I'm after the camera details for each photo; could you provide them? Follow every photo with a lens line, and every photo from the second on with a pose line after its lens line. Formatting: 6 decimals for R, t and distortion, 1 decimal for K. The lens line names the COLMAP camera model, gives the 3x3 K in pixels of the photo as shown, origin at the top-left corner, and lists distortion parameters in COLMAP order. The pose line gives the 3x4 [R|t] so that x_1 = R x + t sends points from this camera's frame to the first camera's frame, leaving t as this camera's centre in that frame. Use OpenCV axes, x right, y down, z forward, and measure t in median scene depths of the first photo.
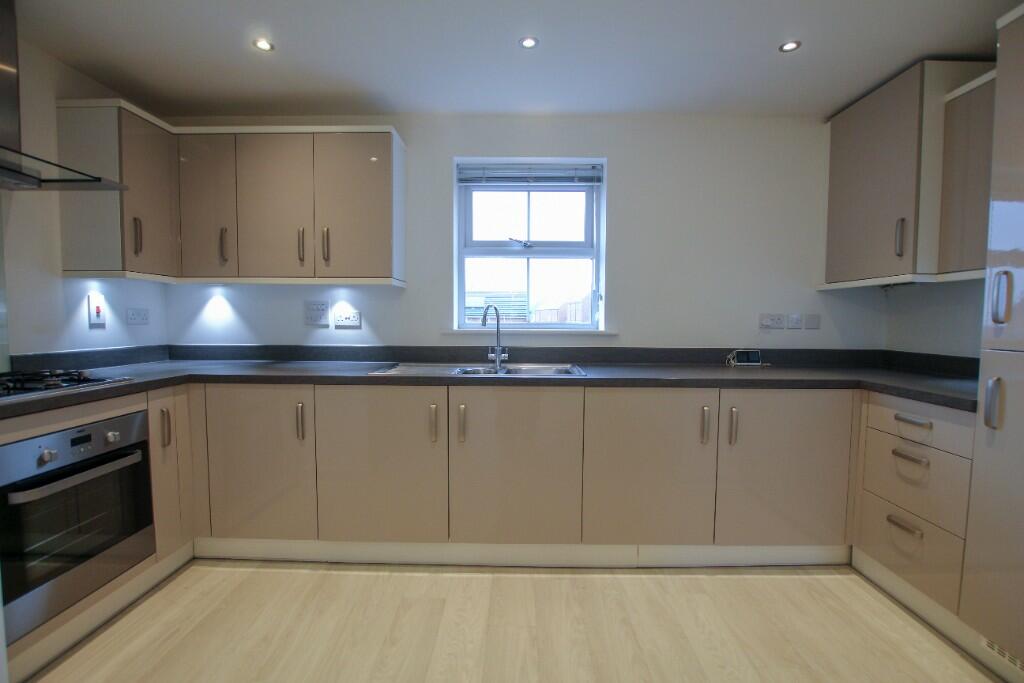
lens RADIAL K [[470.9, 0, 512.9], [0, 470.9, 349.2], [0, 0, 1]] dist [-0.031740, 0.000271]
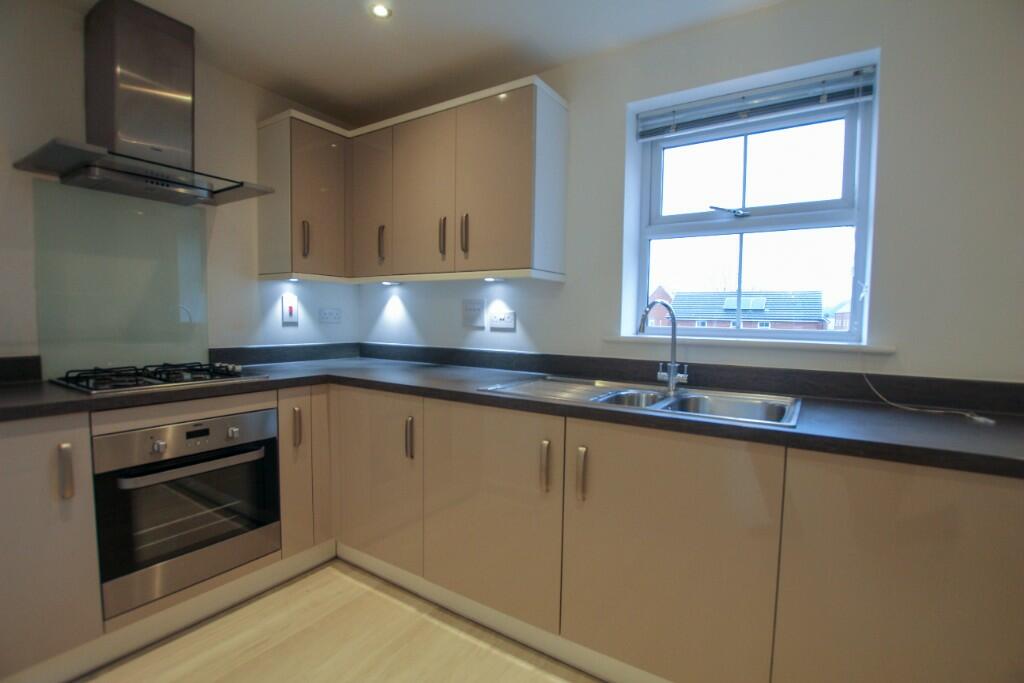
lens RADIAL K [[470.9, 0, 512.9], [0, 470.9, 349.2], [0, 0, 1]] dist [-0.031740, 0.000271]
pose [[0.849316, 0.041199, -0.526274, 0.137882], [-0.043785, 0.999012, 0.007547, -0.021118], [0.526066, 0.016633, 0.850281, 0.313374]]
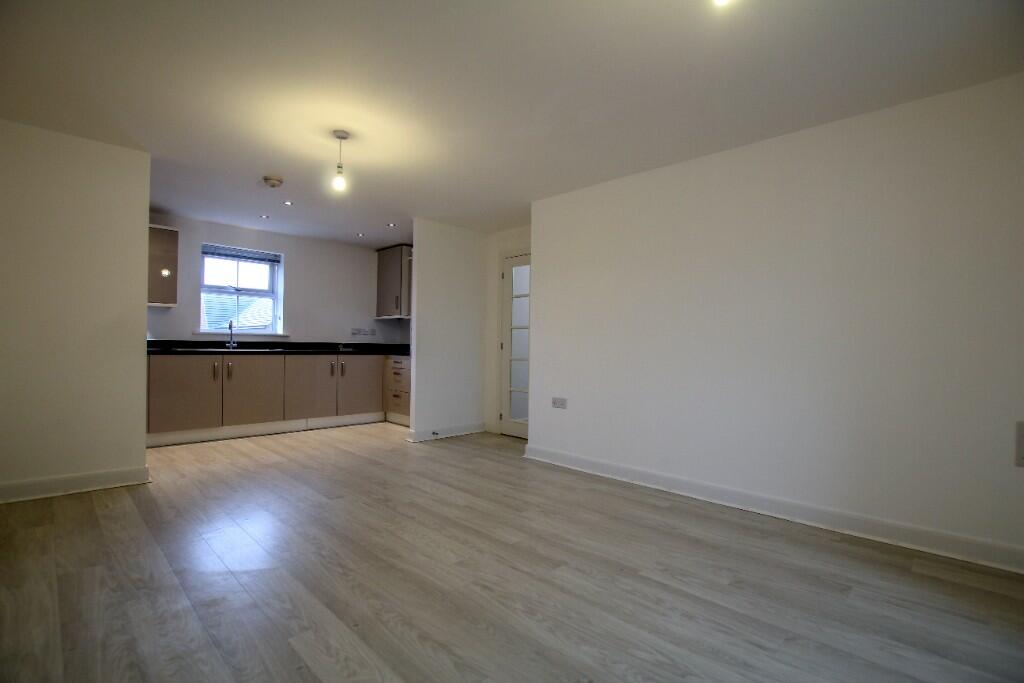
lens RADIAL K [[471.2, 0, 493.2], [0, 471.2, 344.2], [0, 0, 1]] dist [-0.002174, -0.000034]
pose [[0.718796, 0.005098, 0.695203, -0.668042], [0.033710, 0.998541, -0.042176, 0.140982], [-0.694404, 0.053751, 0.717575, -1.310615]]
